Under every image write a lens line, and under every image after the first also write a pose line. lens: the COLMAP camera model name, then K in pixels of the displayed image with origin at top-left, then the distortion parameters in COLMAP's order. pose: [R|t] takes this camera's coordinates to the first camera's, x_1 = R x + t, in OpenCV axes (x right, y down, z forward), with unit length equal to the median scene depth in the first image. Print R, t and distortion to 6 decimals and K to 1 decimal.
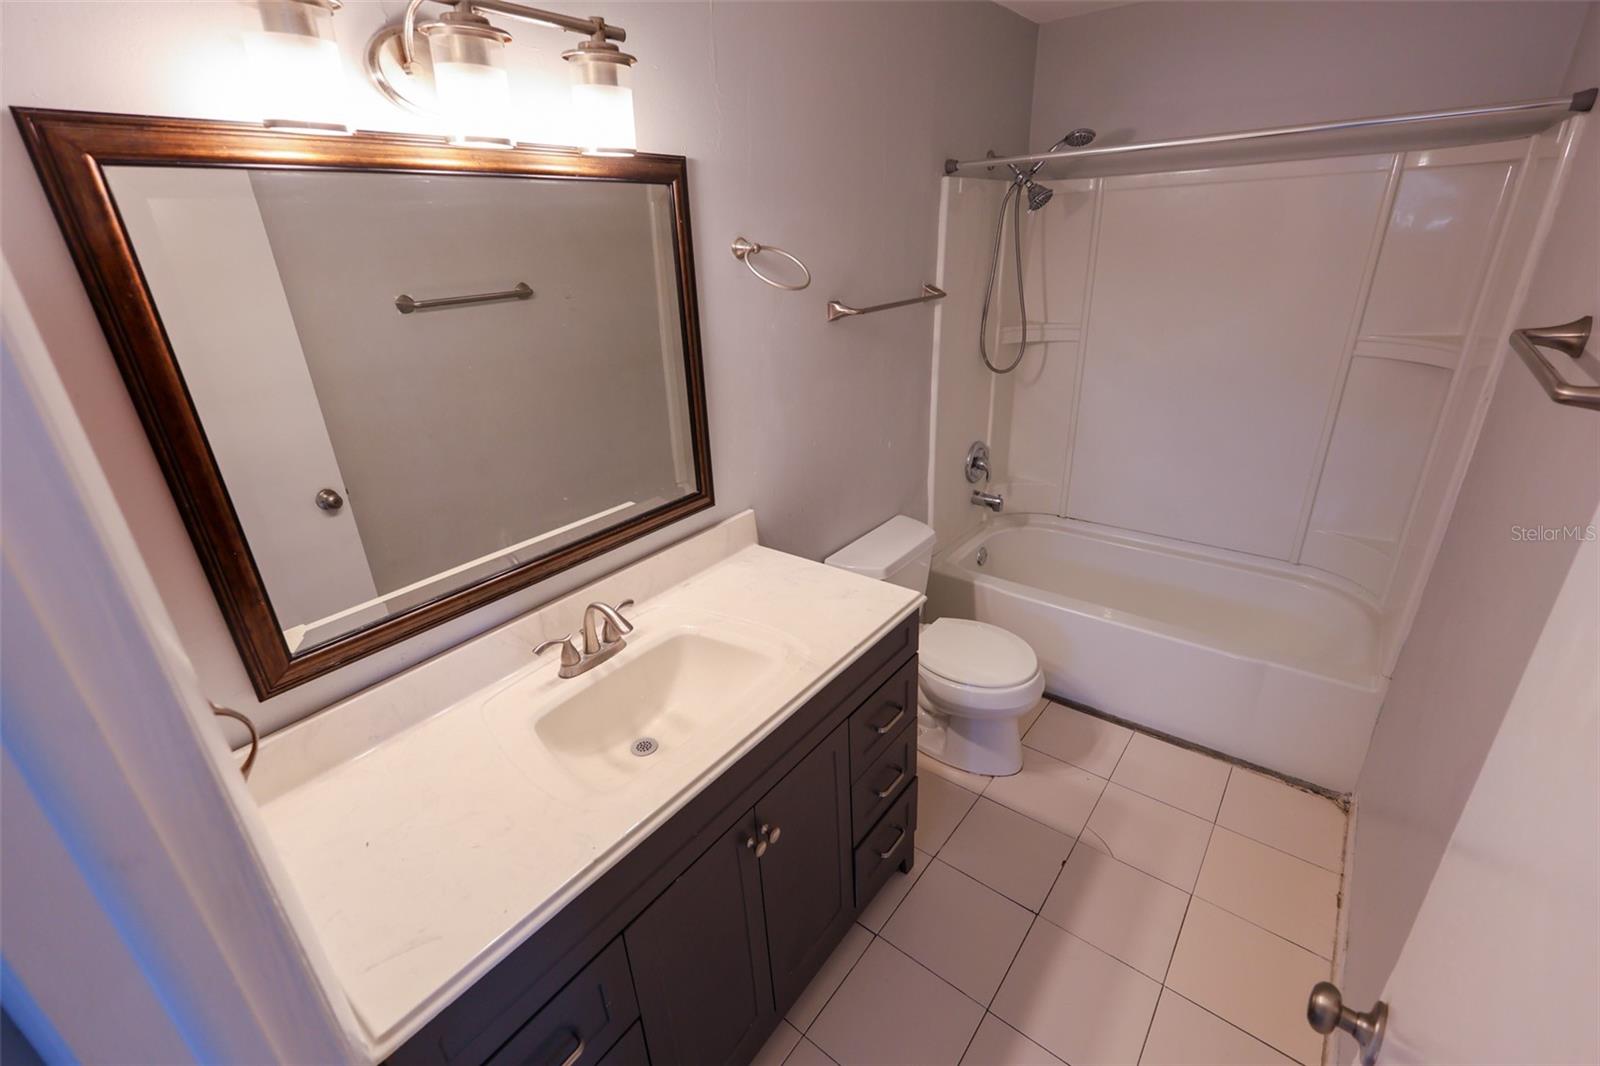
lens RADIAL K [[696.2, 0, 800.0], [0, 696.2, 533.0], [0, 0, 1]] dist [-0.000965, -0.000007]
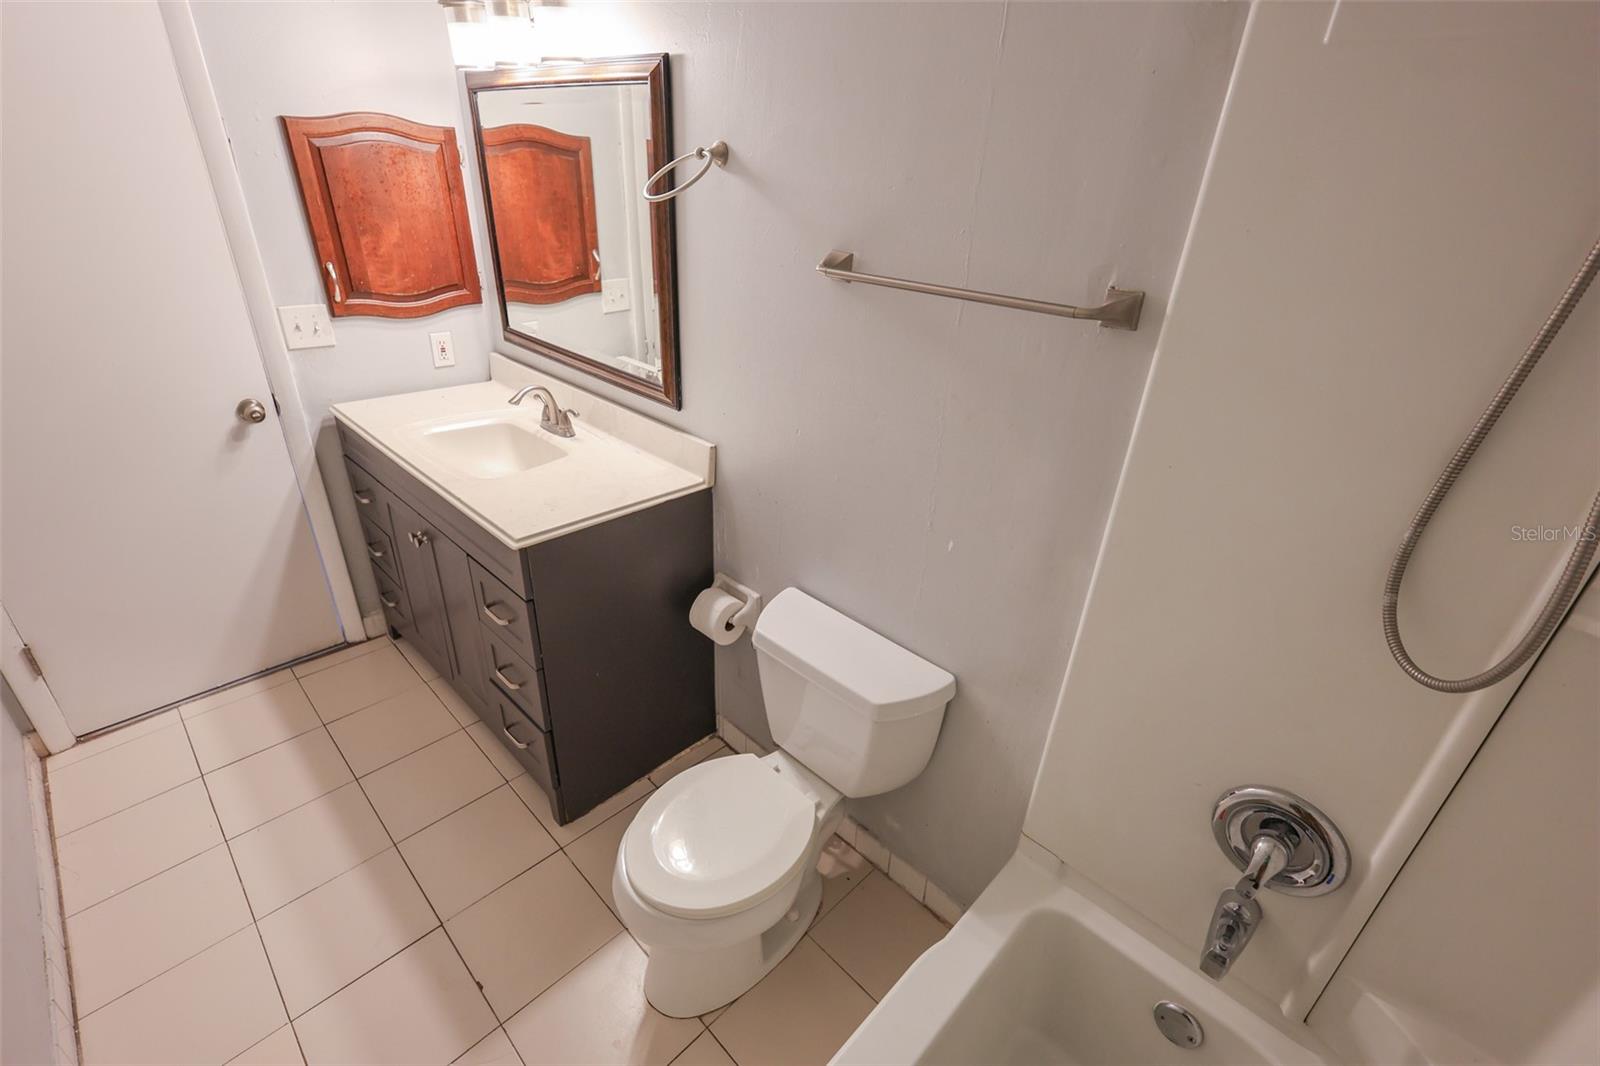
lens RADIAL K [[696.2, 0, 800.0], [0, 696.2, 533.0], [0, 0, 1]] dist [-0.000965, -0.000007]
pose [[-0.102209, 0.486765, -0.867533, 0.903687], [-0.436654, 0.761637, 0.478792, -0.508837], [0.893805, 0.427749, 0.134702, 1.173964]]
